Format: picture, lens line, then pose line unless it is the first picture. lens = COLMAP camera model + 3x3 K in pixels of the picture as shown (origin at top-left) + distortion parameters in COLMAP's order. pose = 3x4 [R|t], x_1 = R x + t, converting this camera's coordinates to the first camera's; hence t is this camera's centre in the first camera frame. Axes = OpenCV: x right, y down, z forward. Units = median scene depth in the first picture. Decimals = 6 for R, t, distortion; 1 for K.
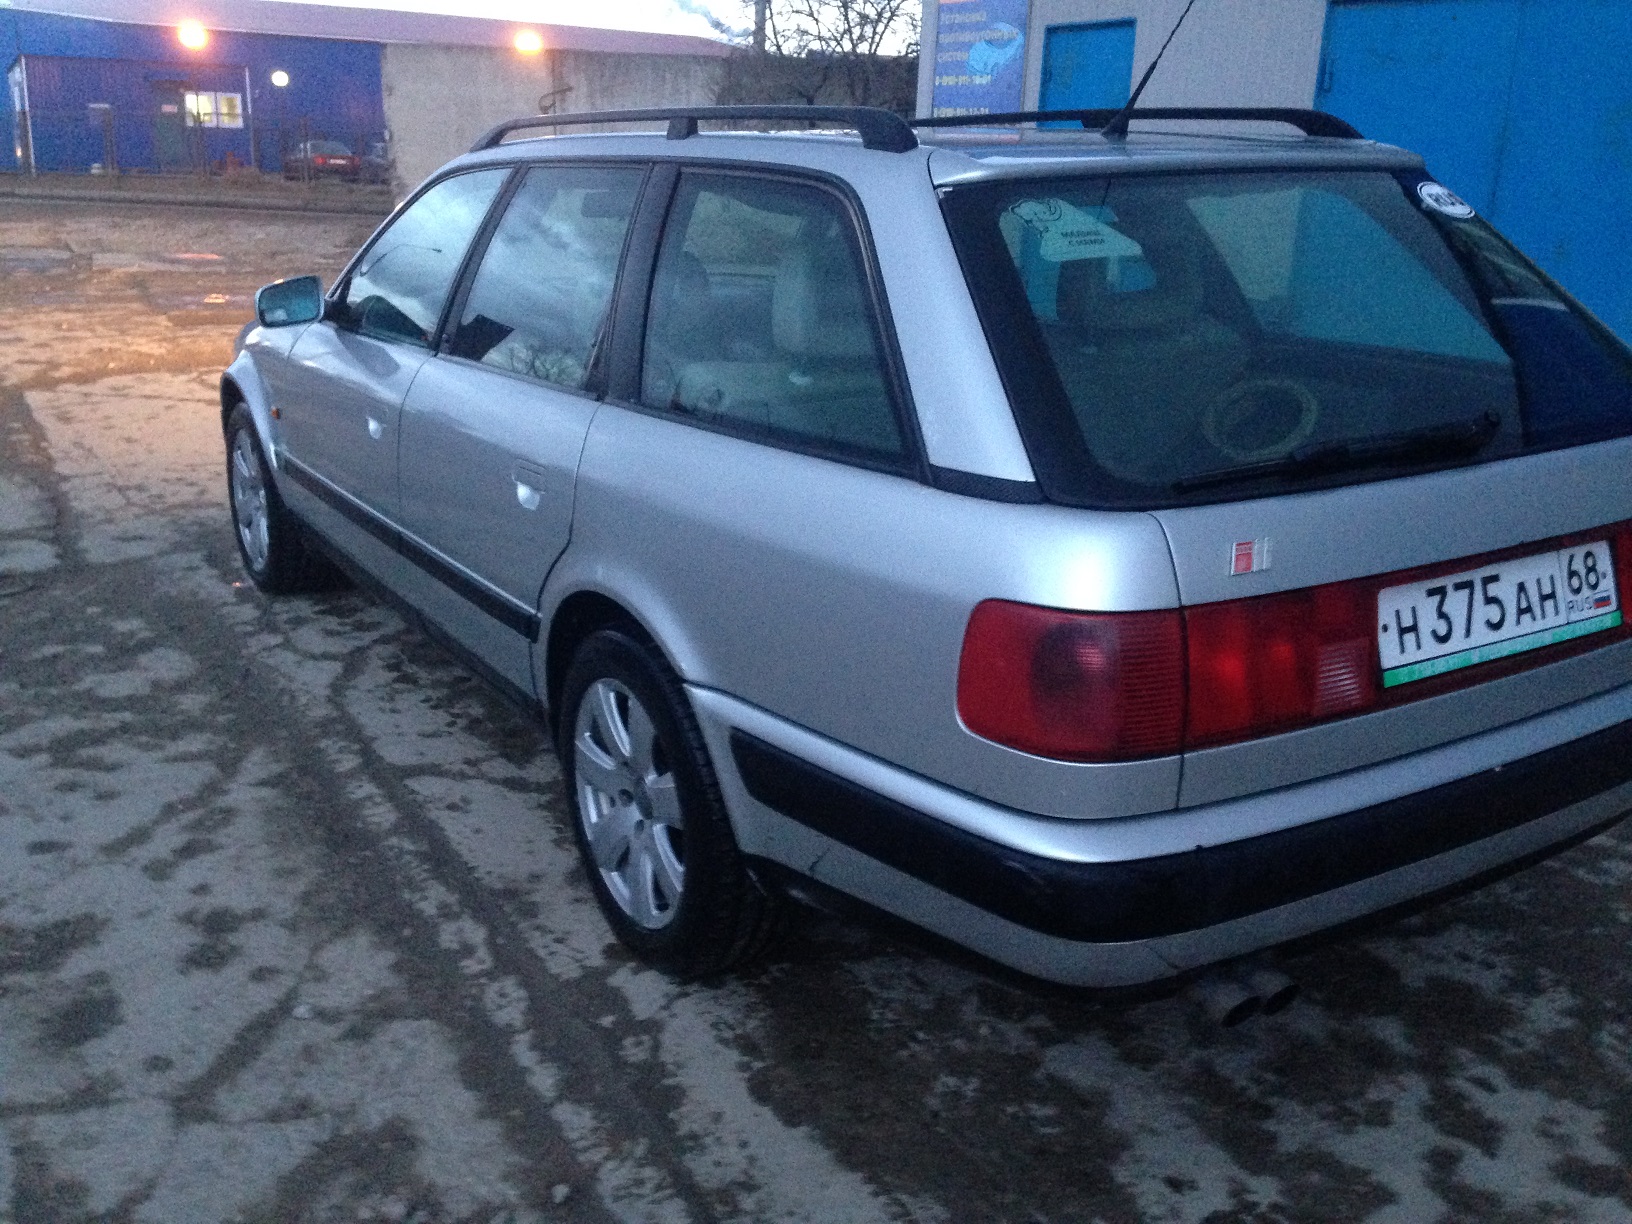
lens RADIAL K [[1504.2, 0, 816.7], [0, 1504.2, 579.0], [0, 0, 1]] dist [0.129489, -0.224544]
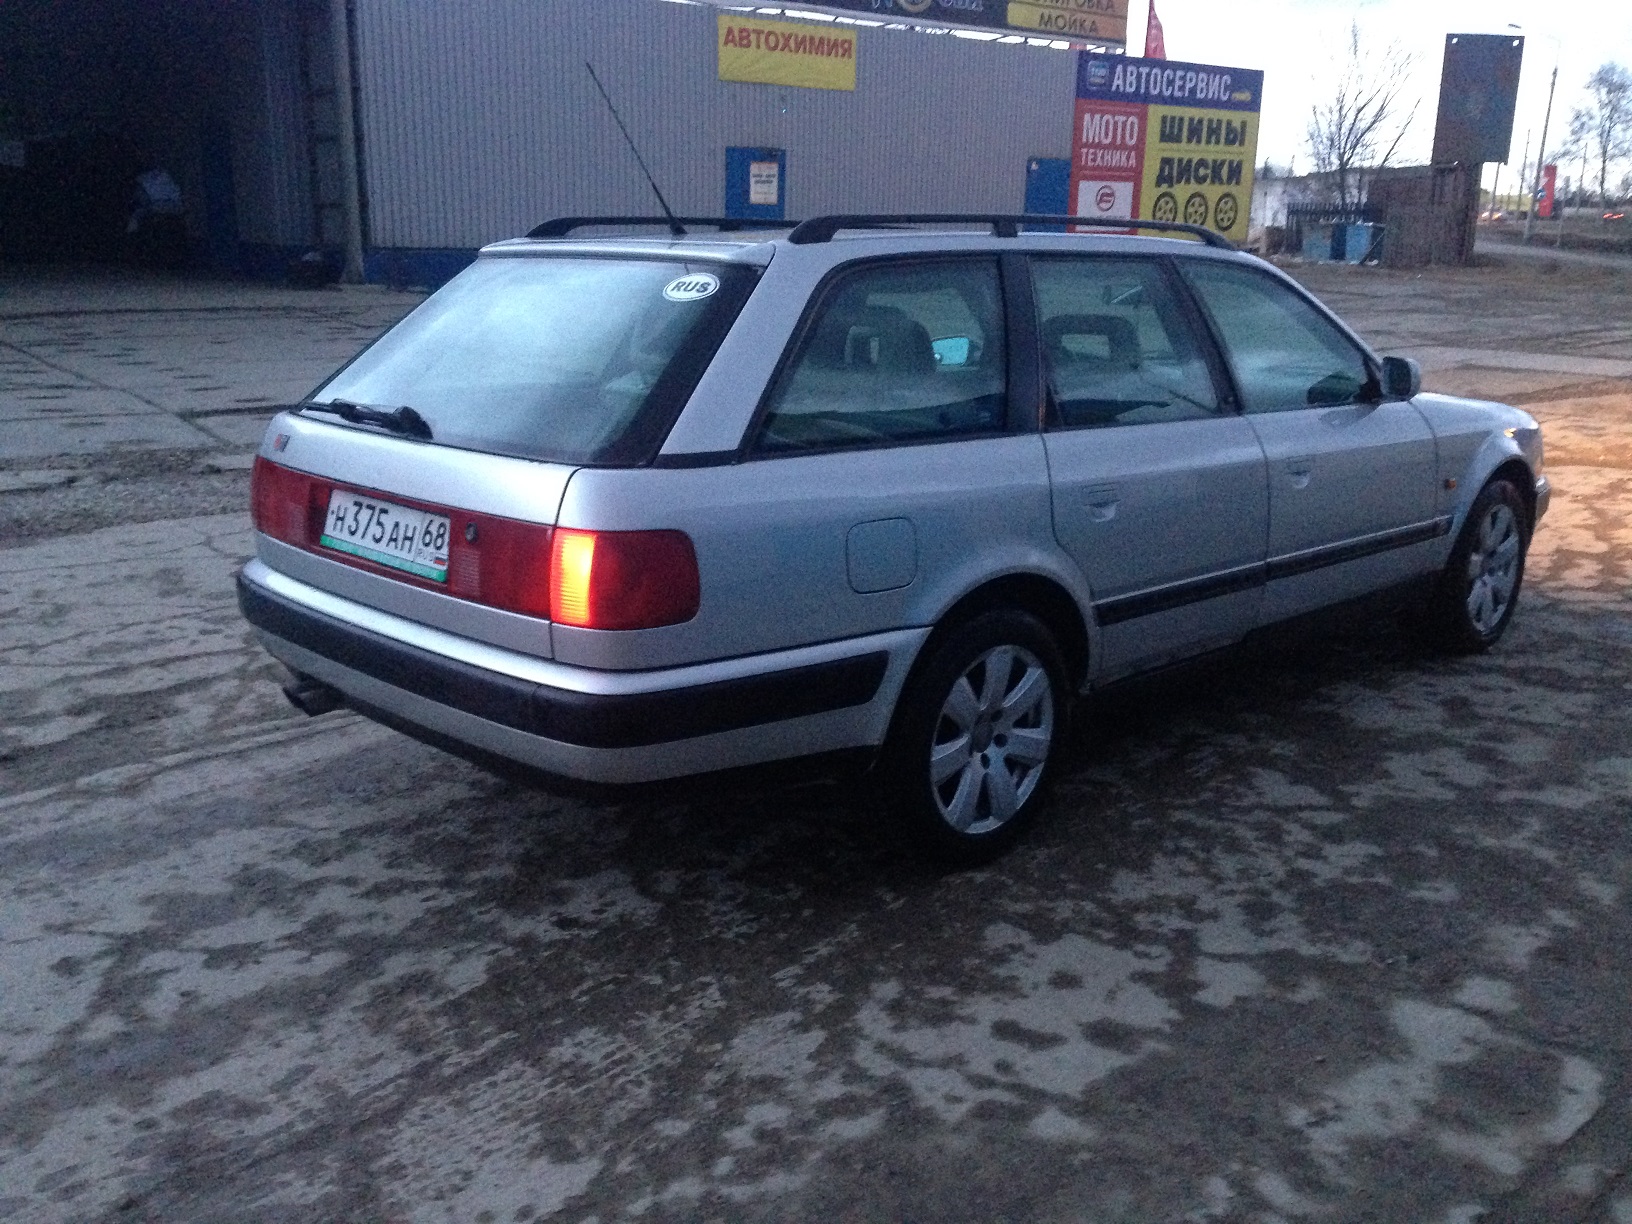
lens RADIAL K [[1504.2, 0, 816.7], [0, 1504.2, 579.0], [0, 0, 1]] dist [0.129489, -0.224544]
pose [[0.214566, 0.213685, -0.953048, 1.939146], [-0.281529, 0.947891, 0.149146, -0.276956], [0.935255, 0.236309, 0.263543, 0.978078]]
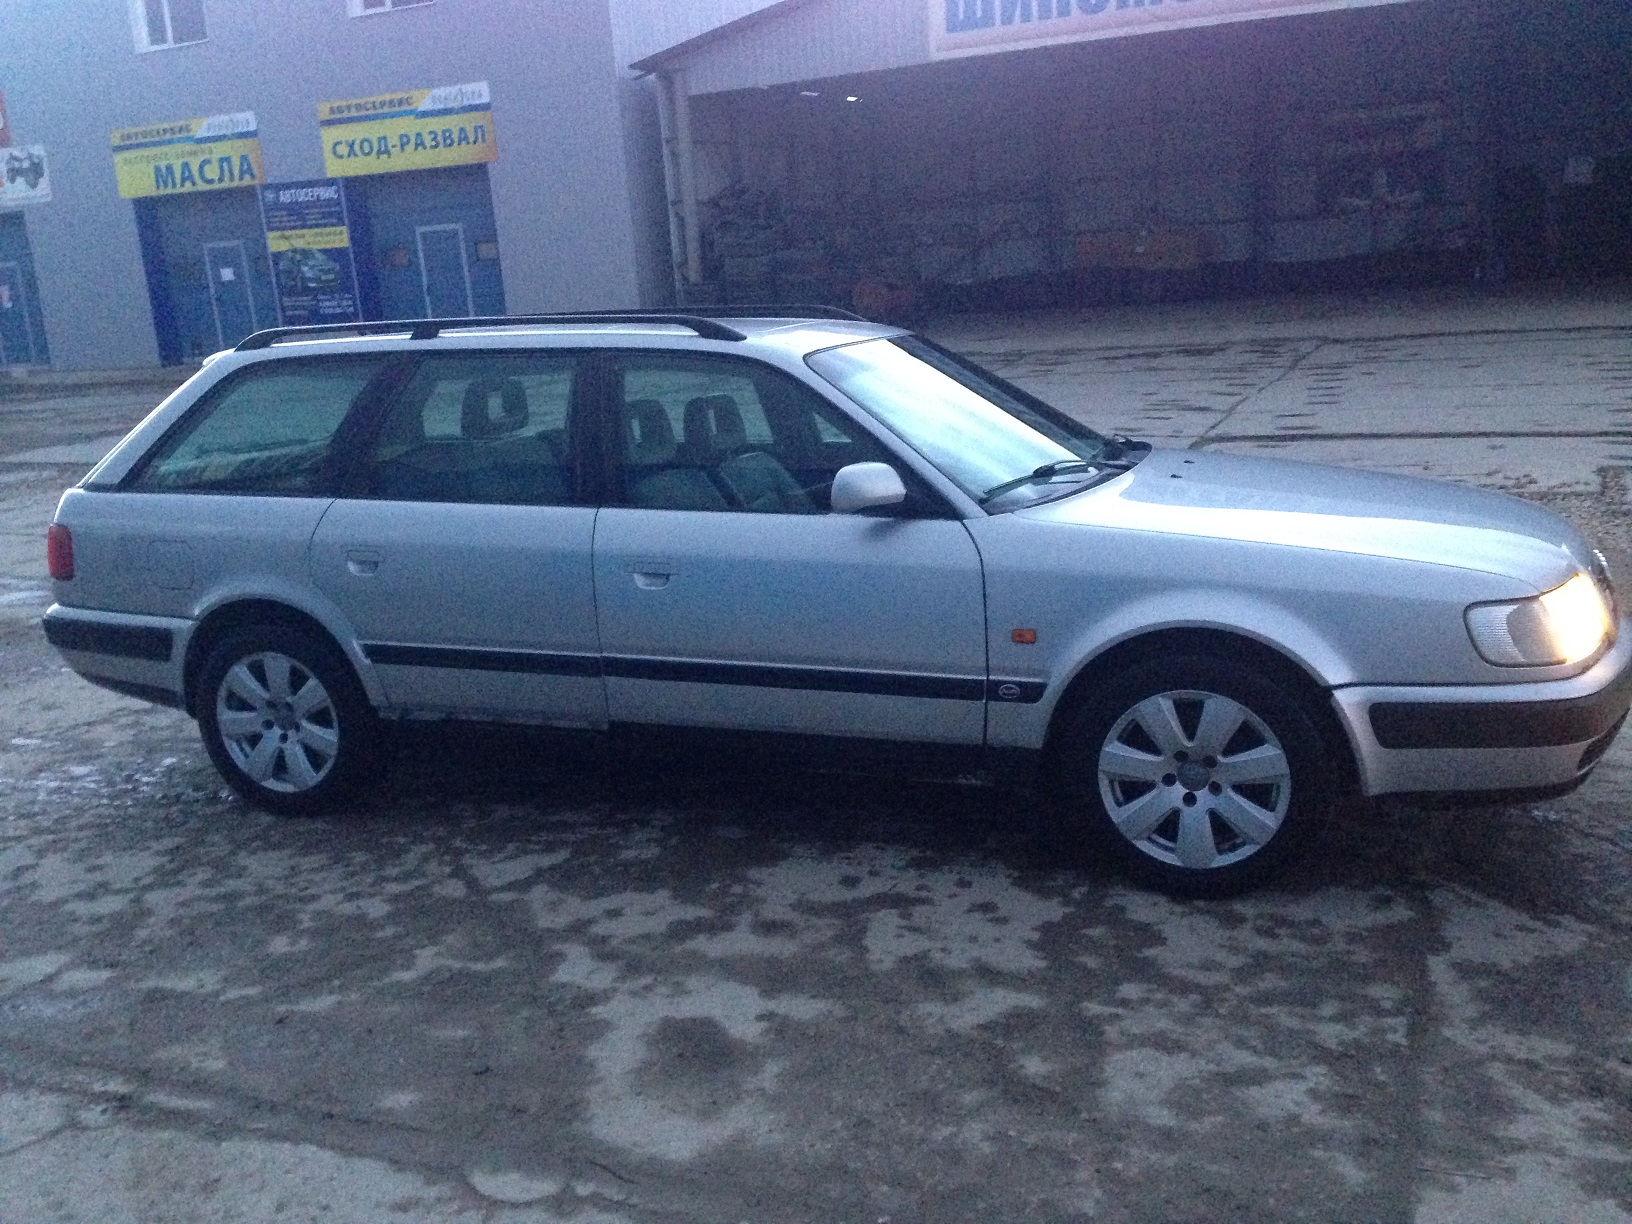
lens RADIAL K [[1537.1, 0, 810.6], [0, 1537.1, 586.4], [0, 0, 1]] dist [0.200646, -0.370047]
pose [[-0.804149, 0.159099, -0.572740, 1.132144], [-0.113409, 0.904755, 0.410558, -1.070511], [0.583508, 0.395103, -0.709515, 3.479933]]
